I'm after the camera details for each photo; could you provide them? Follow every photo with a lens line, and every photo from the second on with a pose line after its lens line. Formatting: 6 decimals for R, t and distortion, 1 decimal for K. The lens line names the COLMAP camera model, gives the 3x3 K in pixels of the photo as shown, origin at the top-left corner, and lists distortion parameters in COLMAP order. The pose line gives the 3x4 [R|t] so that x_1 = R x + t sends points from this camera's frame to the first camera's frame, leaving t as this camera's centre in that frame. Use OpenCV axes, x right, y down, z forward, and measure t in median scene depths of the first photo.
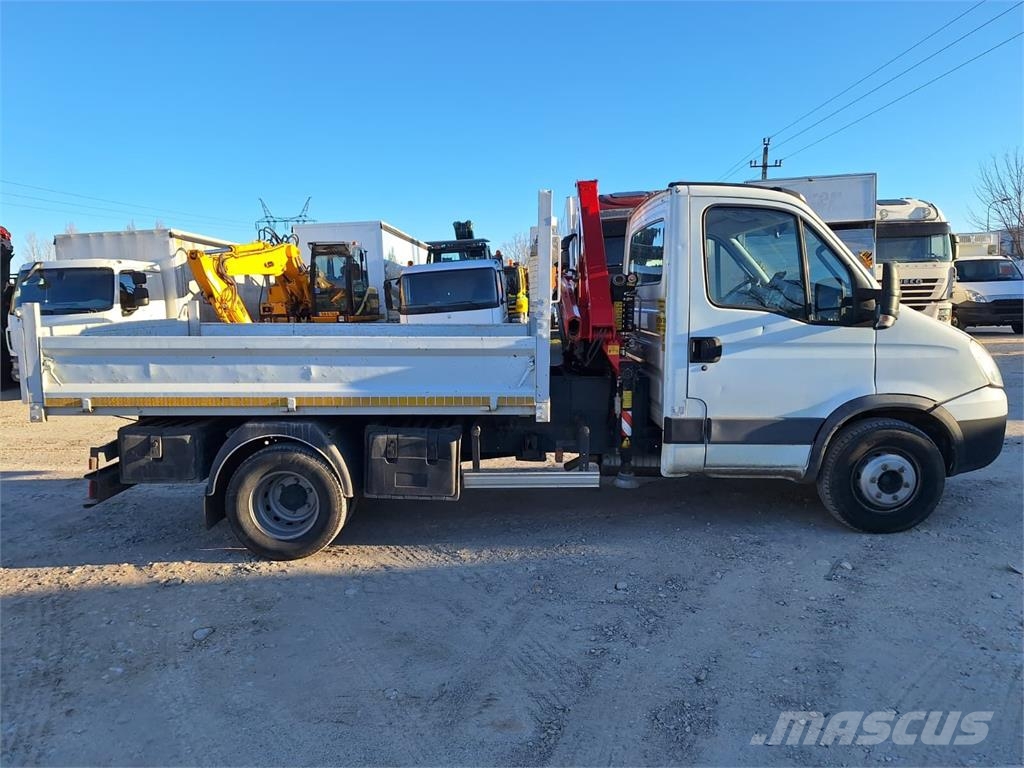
lens RADIAL K [[703.7, 0, 515.4], [0, 703.7, 368.7], [0, 0, 1]] dist [0.019927, -0.006211]
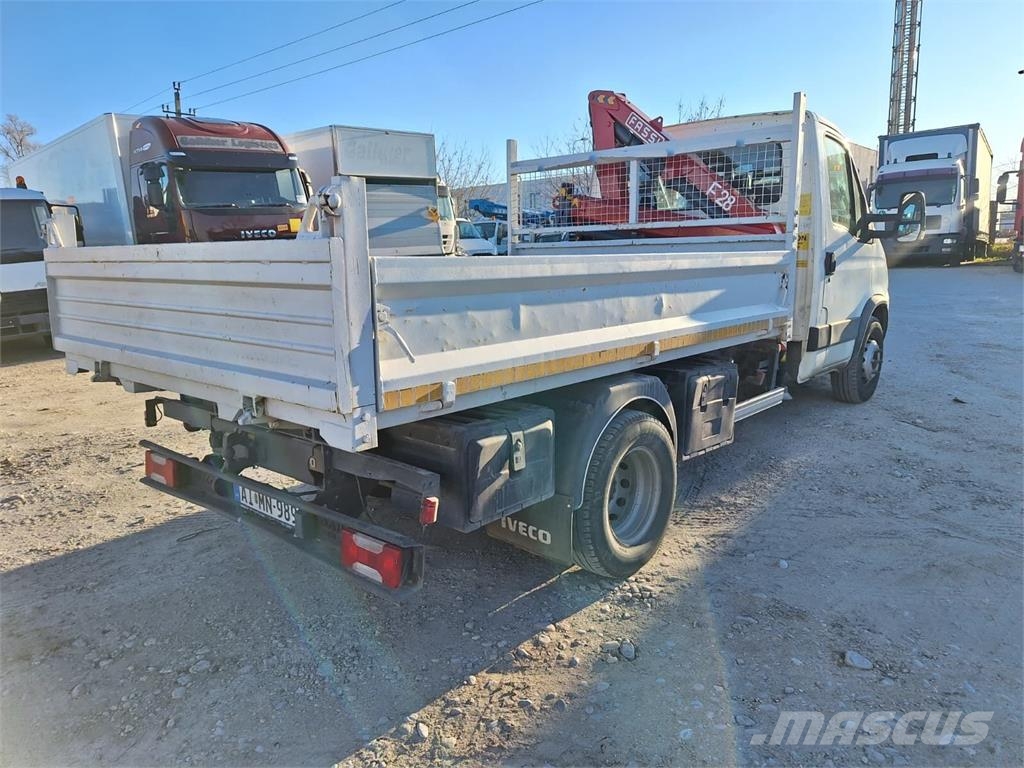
lens RADIAL K [[710.4, 0, 508.8], [0, 710.4, 379.3], [0, 0, 1]] dist [0.106153, -0.093008]
pose [[0.659496, -0.136401, 0.739229, -0.947221], [0.096252, 0.990627, 0.096919, -0.004510], [-0.745520, 0.007235, 0.666443, 0.627299]]
